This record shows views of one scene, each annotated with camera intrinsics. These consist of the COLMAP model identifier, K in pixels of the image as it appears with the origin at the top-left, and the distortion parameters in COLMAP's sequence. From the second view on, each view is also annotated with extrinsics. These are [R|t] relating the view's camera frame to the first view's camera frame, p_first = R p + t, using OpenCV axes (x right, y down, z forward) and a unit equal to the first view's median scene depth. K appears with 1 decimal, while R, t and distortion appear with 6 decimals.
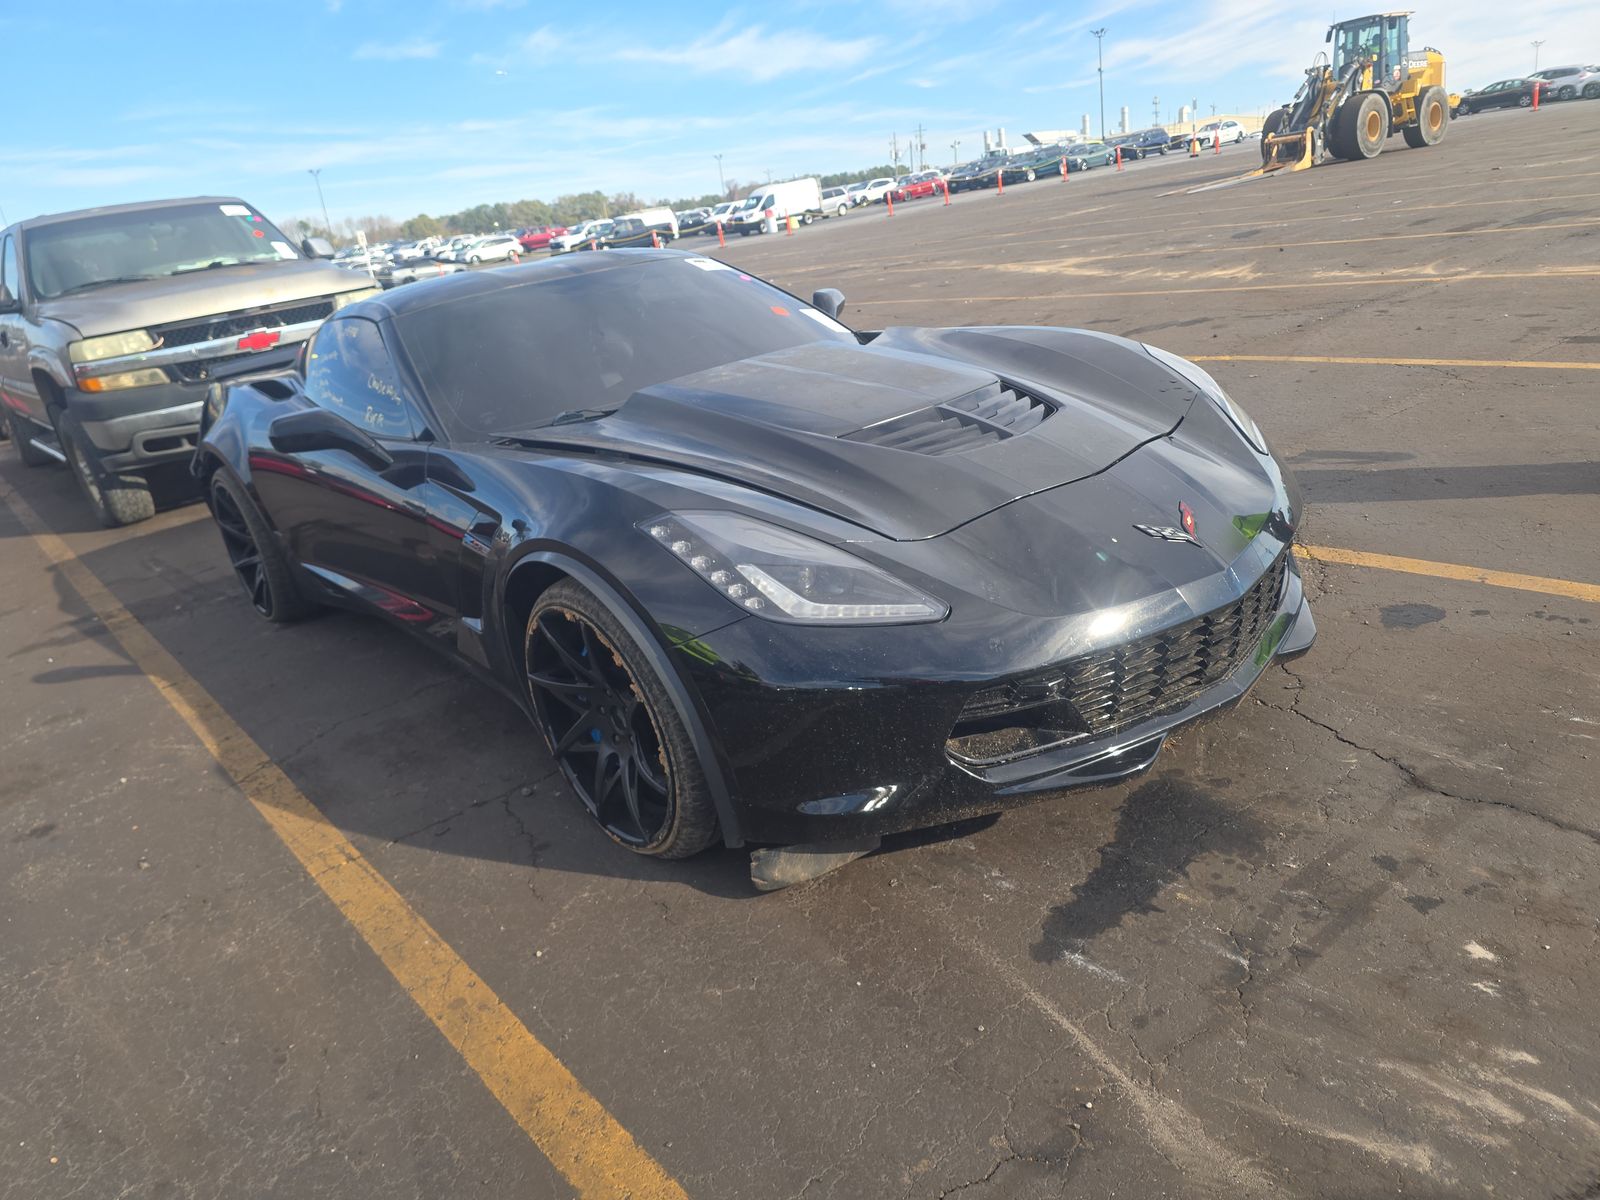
lens RADIAL K [[1167.5, 0, 844.4], [0, 1167.5, 603.6], [0, 0, 1]] dist [0.056363, -0.068545]
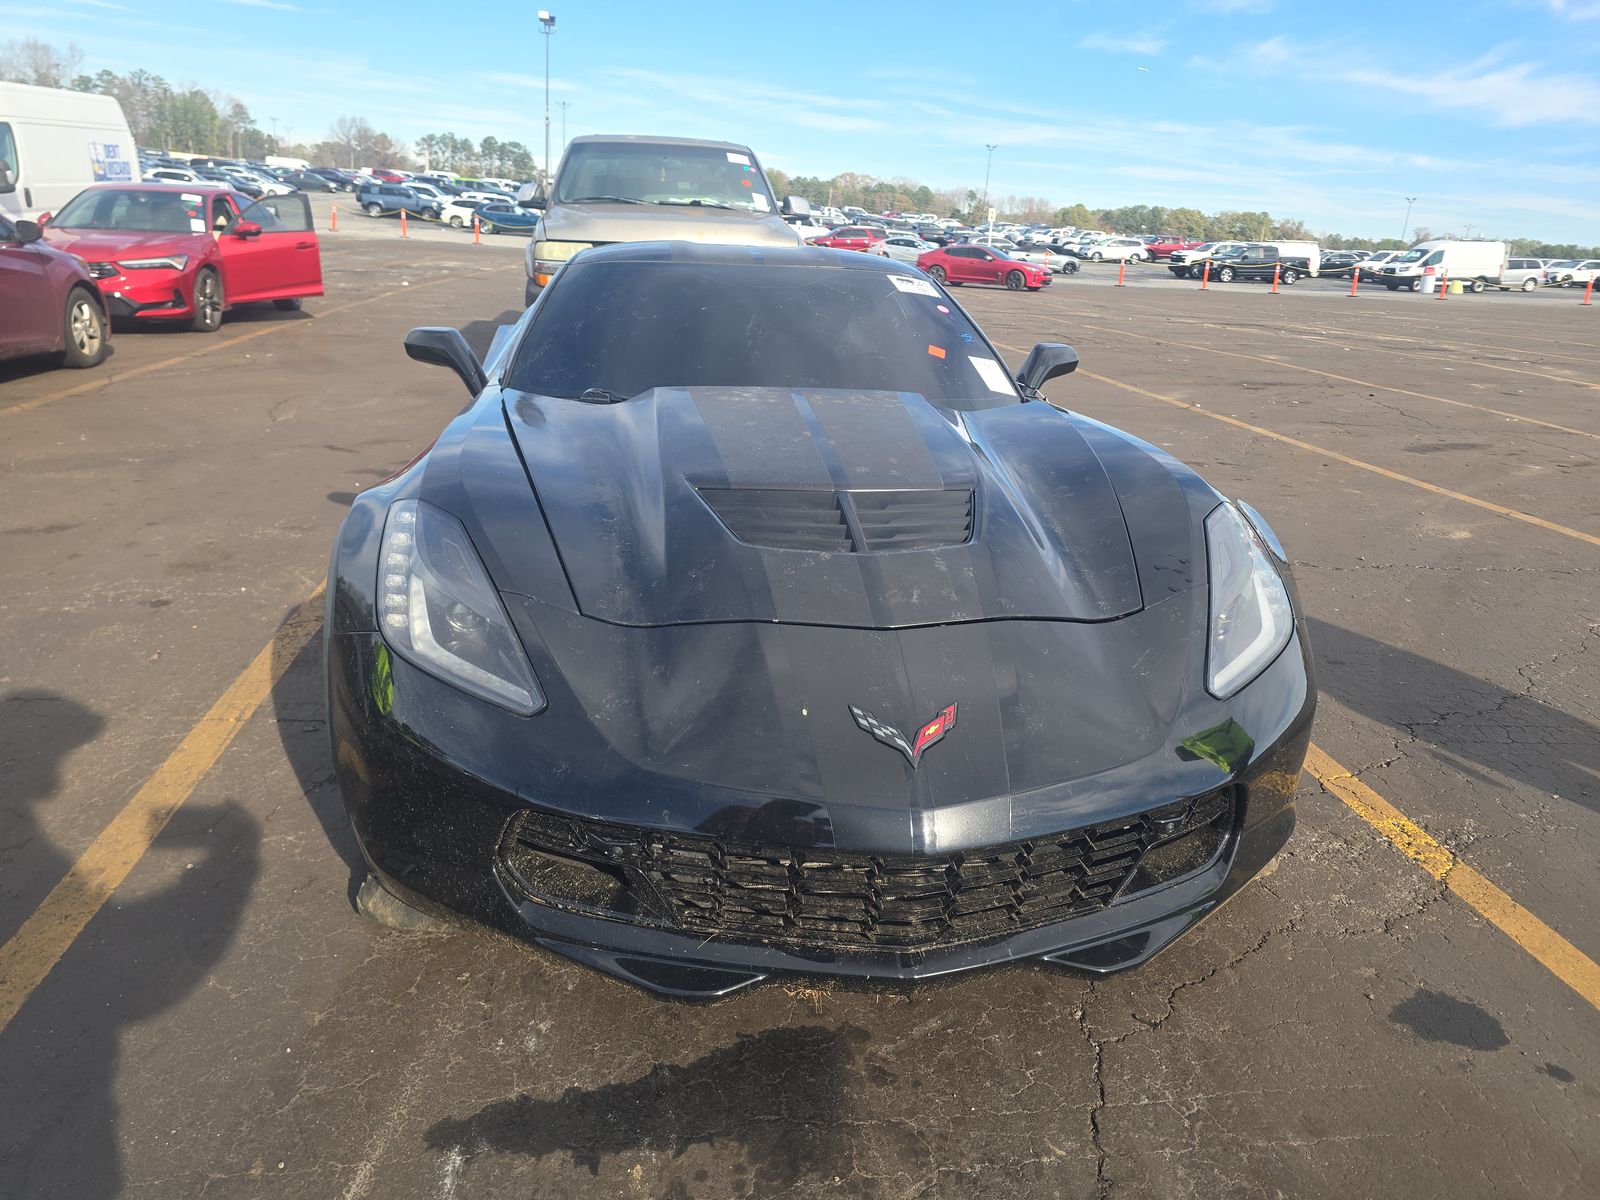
lens RADIAL K [[1167.5, 0, 844.4], [0, 1167.5, 603.6], [0, 0, 1]] dist [0.056363, -0.068545]
pose [[0.807210, 0.343526, -0.480001, 0.090527], [-0.344586, 0.934496, 0.089314, -0.030300], [0.479241, 0.093307, 0.872710, 0.050662]]
